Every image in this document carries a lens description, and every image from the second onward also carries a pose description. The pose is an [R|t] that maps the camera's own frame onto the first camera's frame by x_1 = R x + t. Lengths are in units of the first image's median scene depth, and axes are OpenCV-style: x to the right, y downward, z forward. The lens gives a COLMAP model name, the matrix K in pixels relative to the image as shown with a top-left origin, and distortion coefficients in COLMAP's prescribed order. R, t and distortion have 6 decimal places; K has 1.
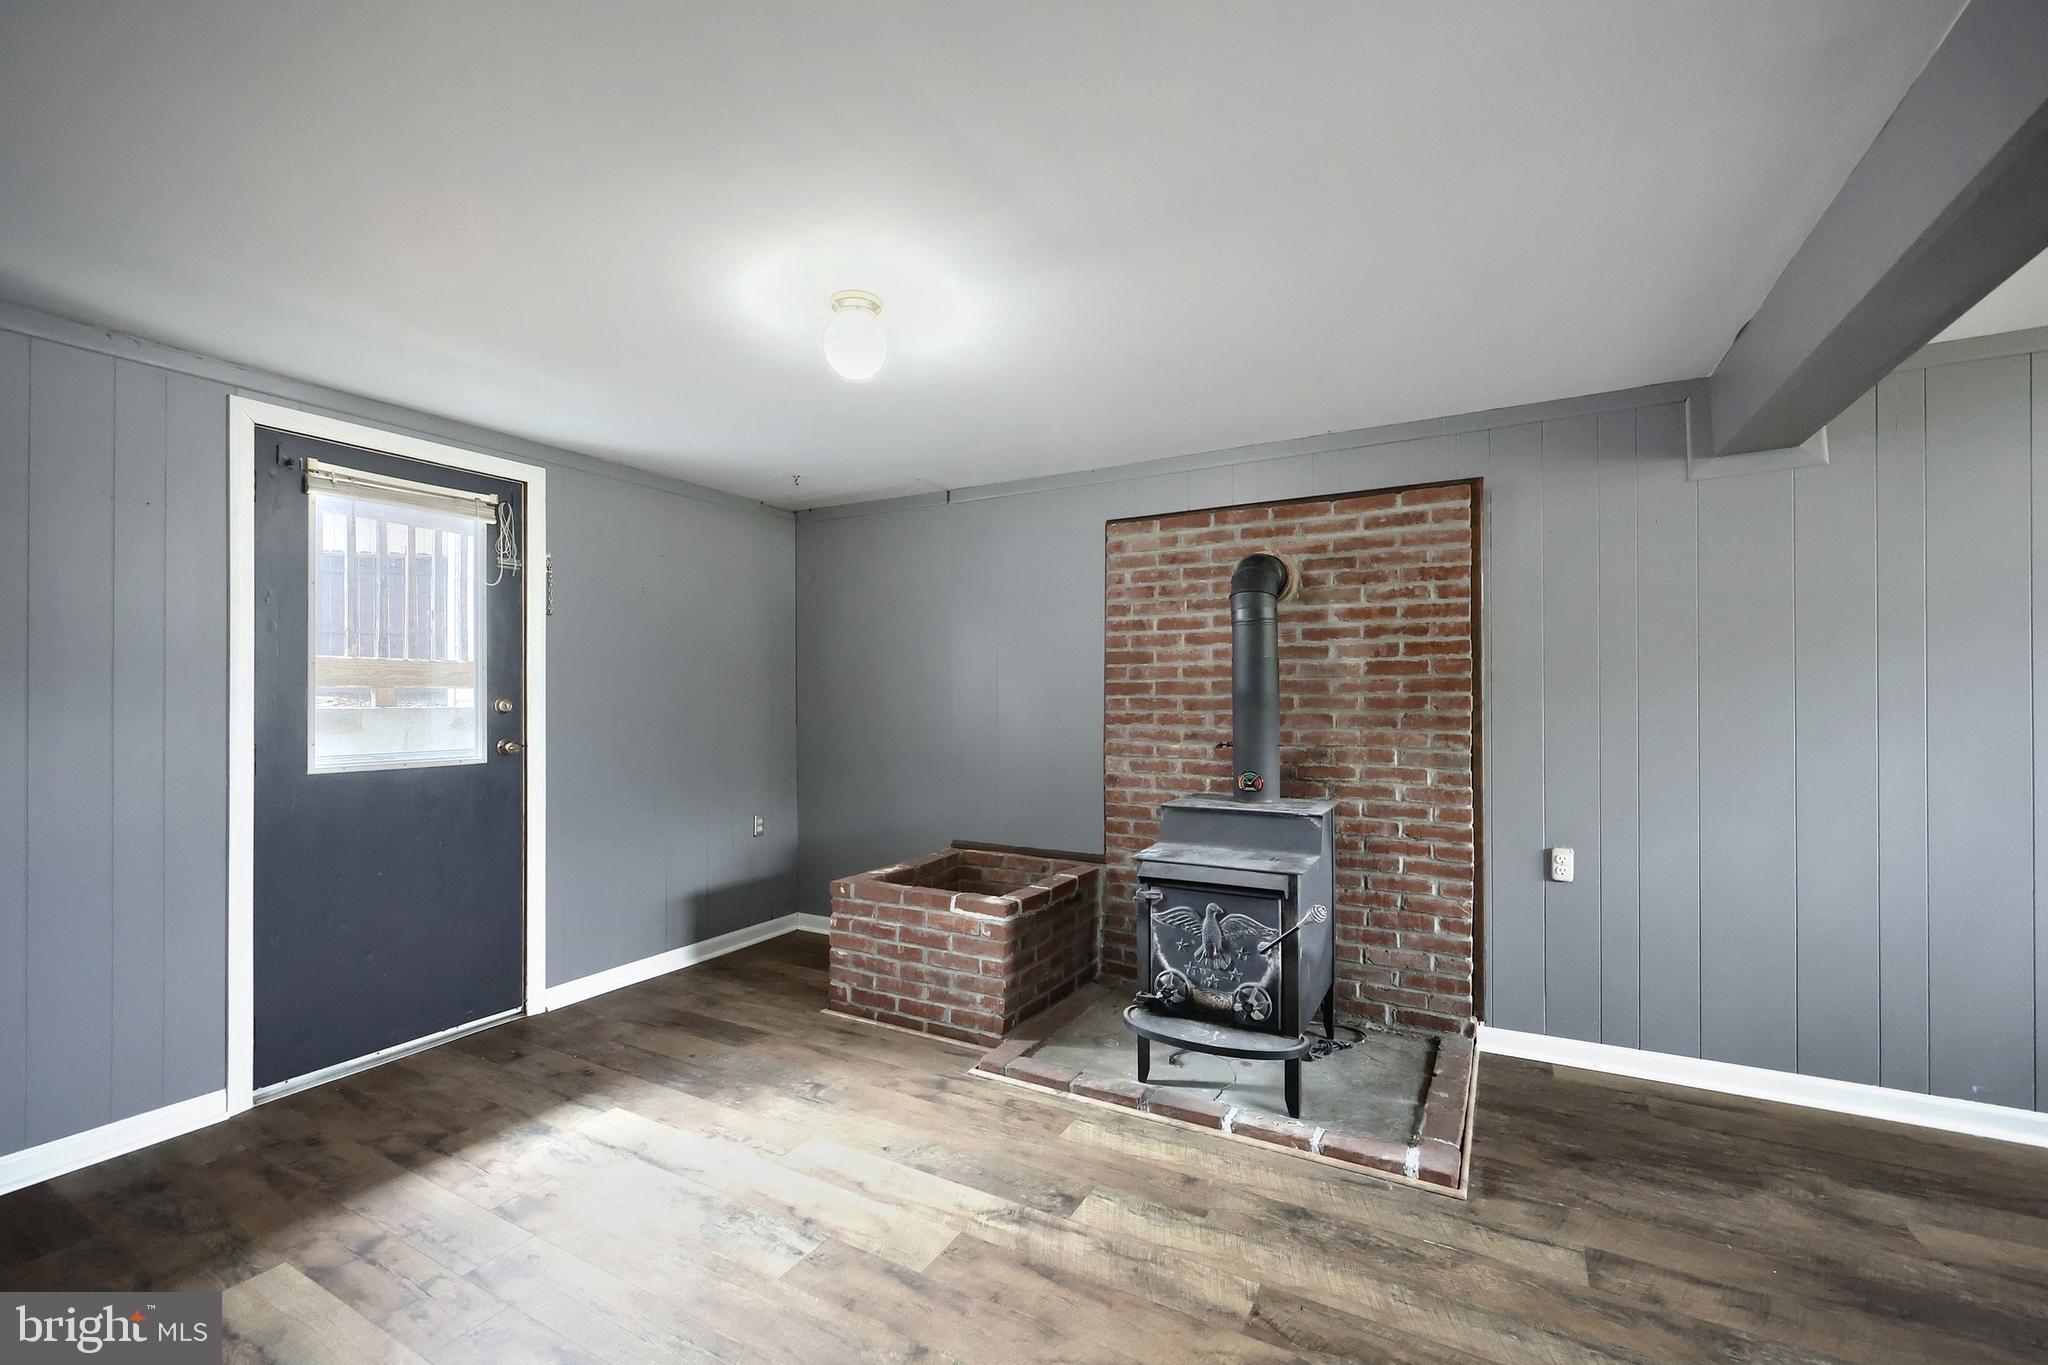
lens RADIAL K [[858.9, 0, 1020.7], [0, 858.9, 689.6], [0, 0, 1]] dist [0.000060, 0.000309]
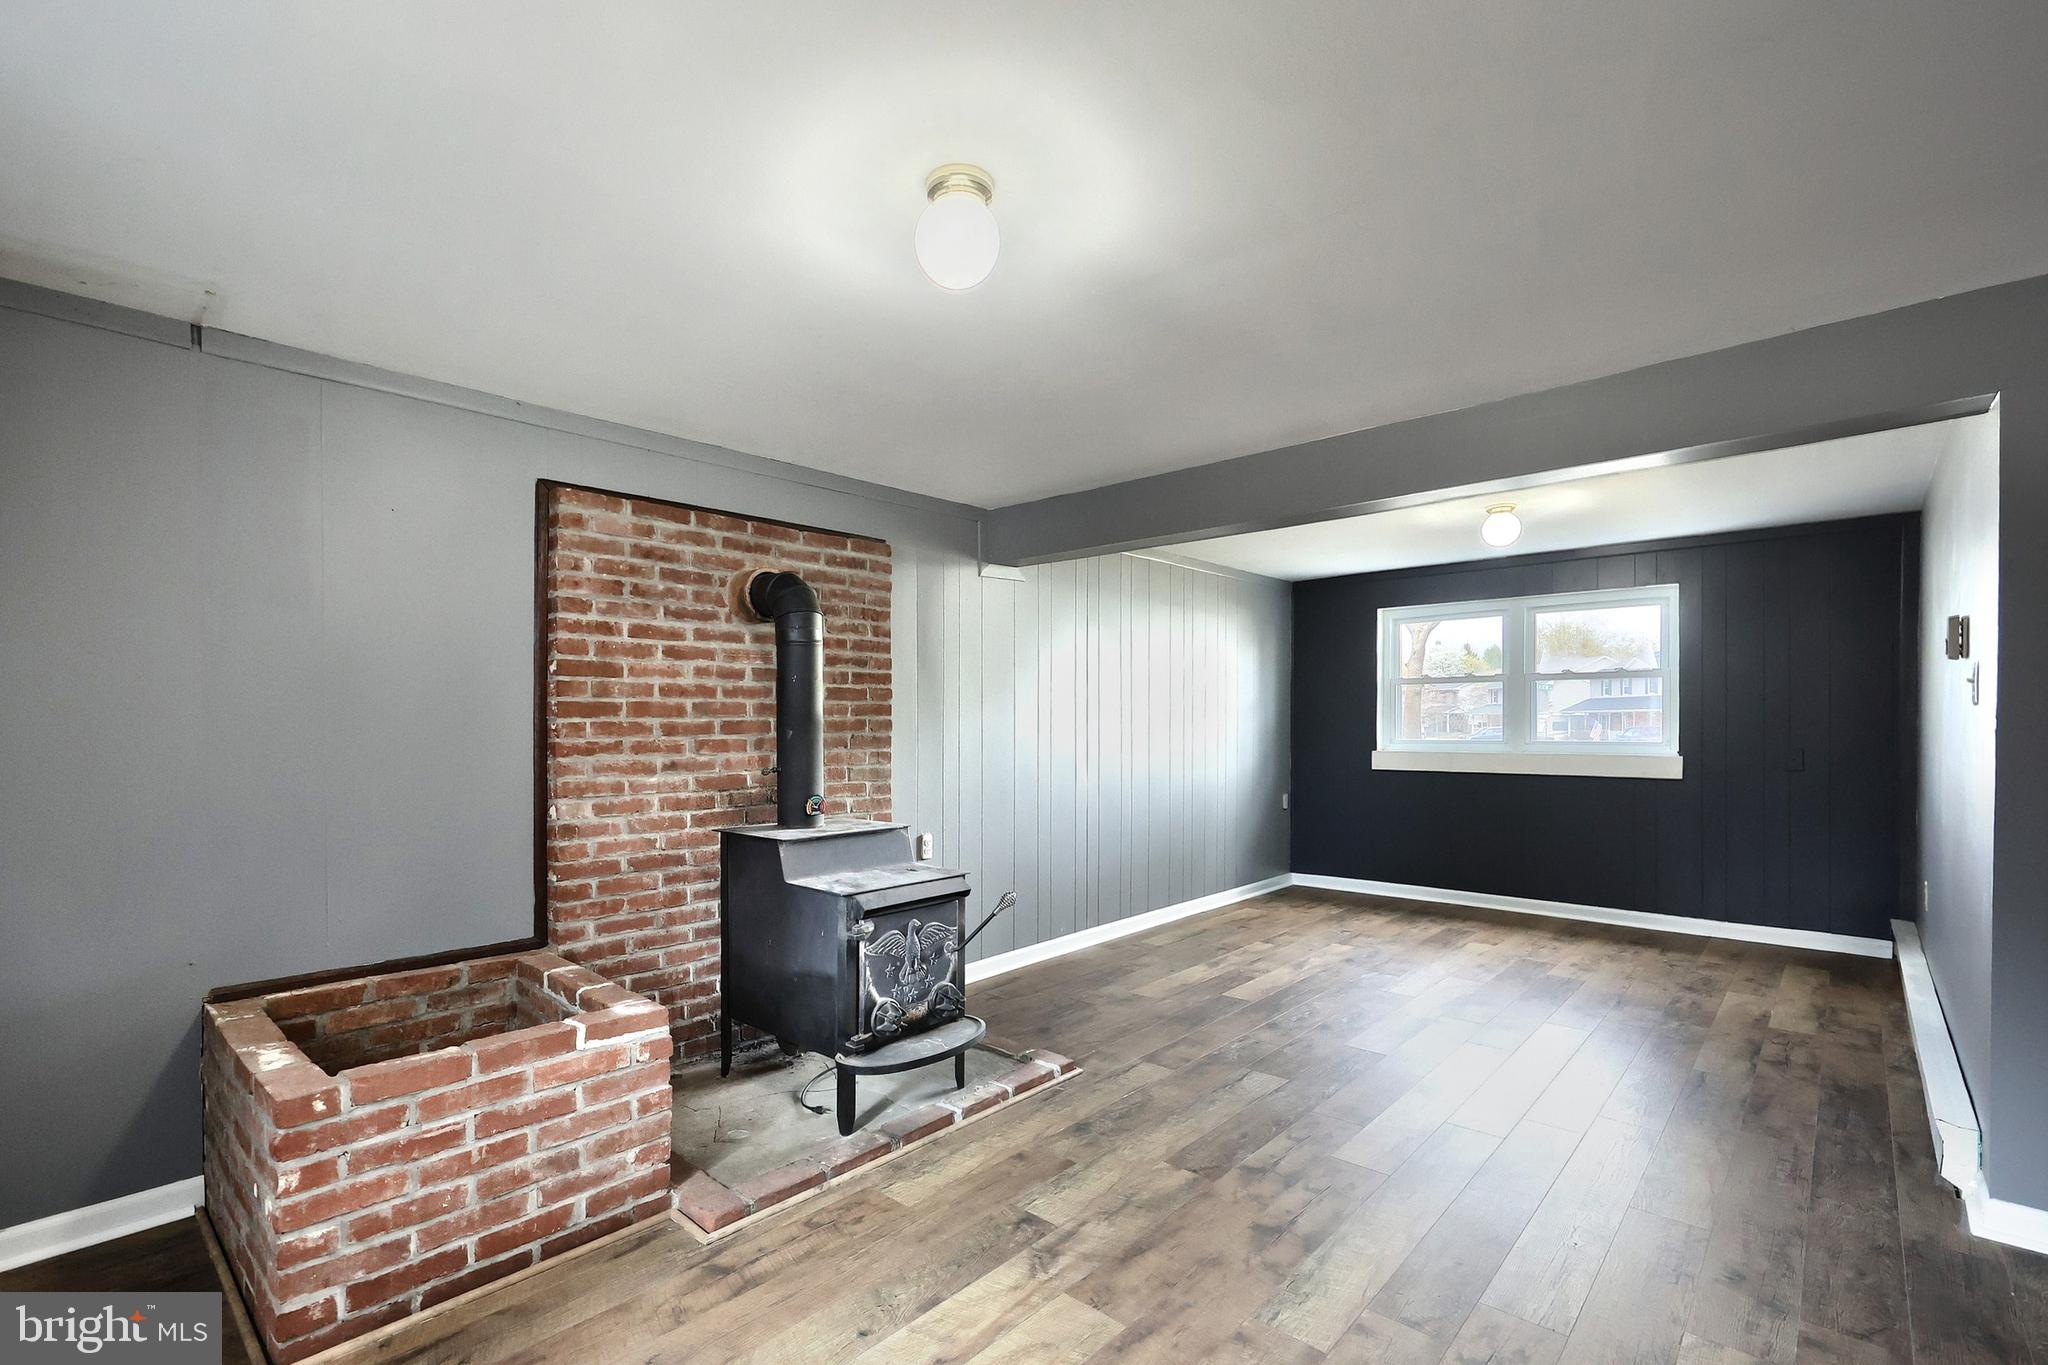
lens RADIAL K [[891.6, 0, 975.3], [0, 891.6, 729.8], [0, 0, 1]] dist [-0.004790, 0.000063]
pose [[0.261937, -0.006468, 0.965063, -0.632631], [-0.003001, 0.999967, 0.007517, 0.011517], [-0.965080, -0.004865, 0.261909, 0.525846]]
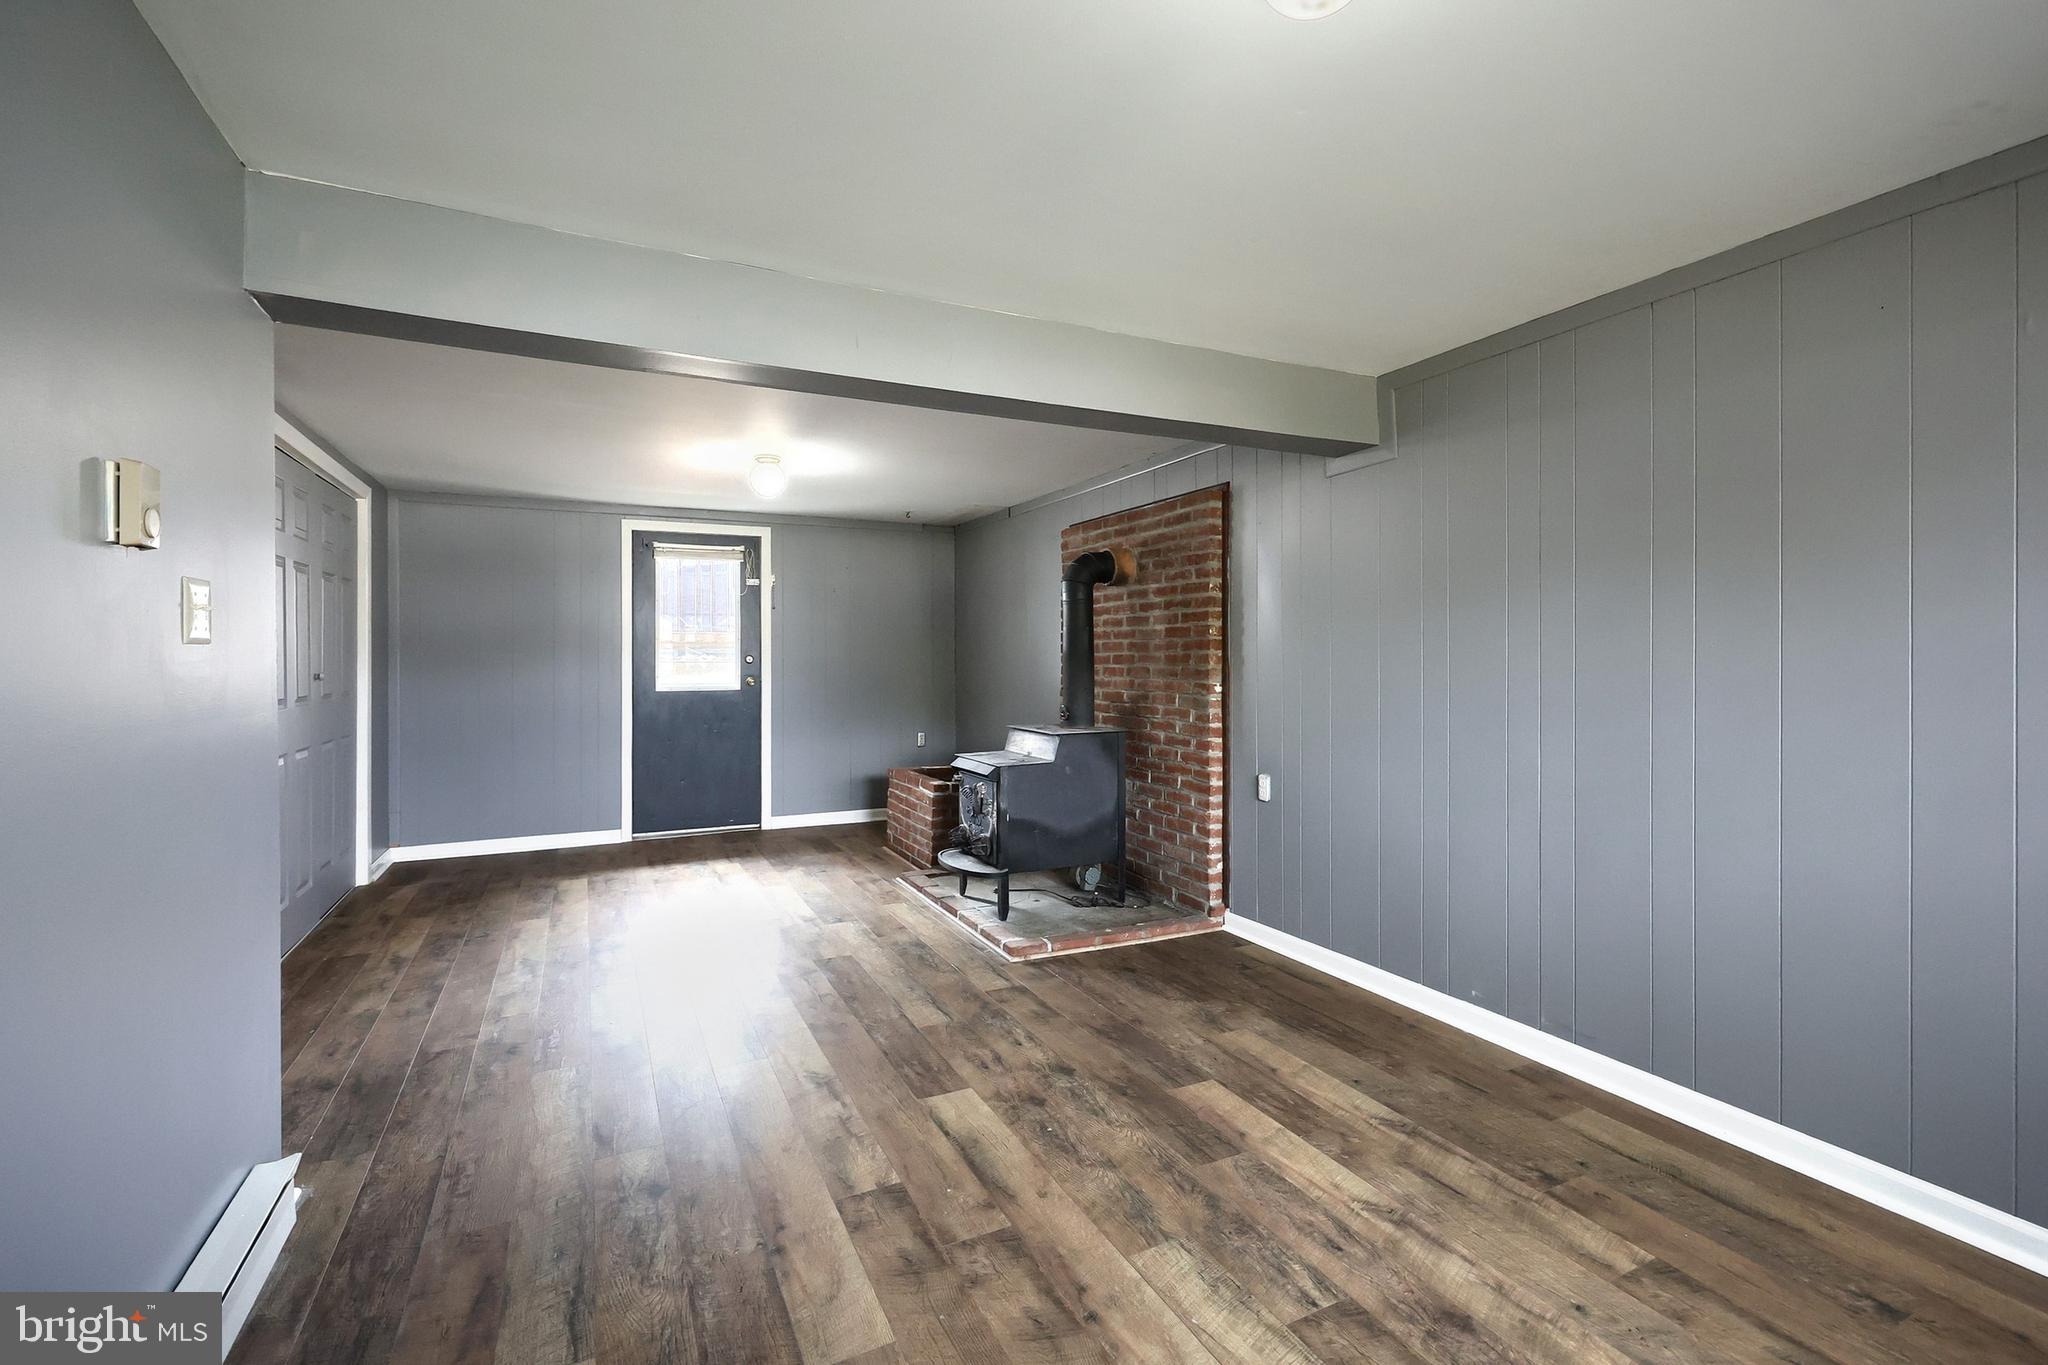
lens RADIAL K [[902.5, 0, 1021.2], [0, 902.5, 648.9], [0, 0, 1]] dist [0.005882, -0.000091]
pose [[0.820626, -0.003817, -0.571452, 1.015201], [0.005520, 0.999984, 0.001248, -0.002973], [0.571439, -0.004179, 0.820634, -0.266256]]
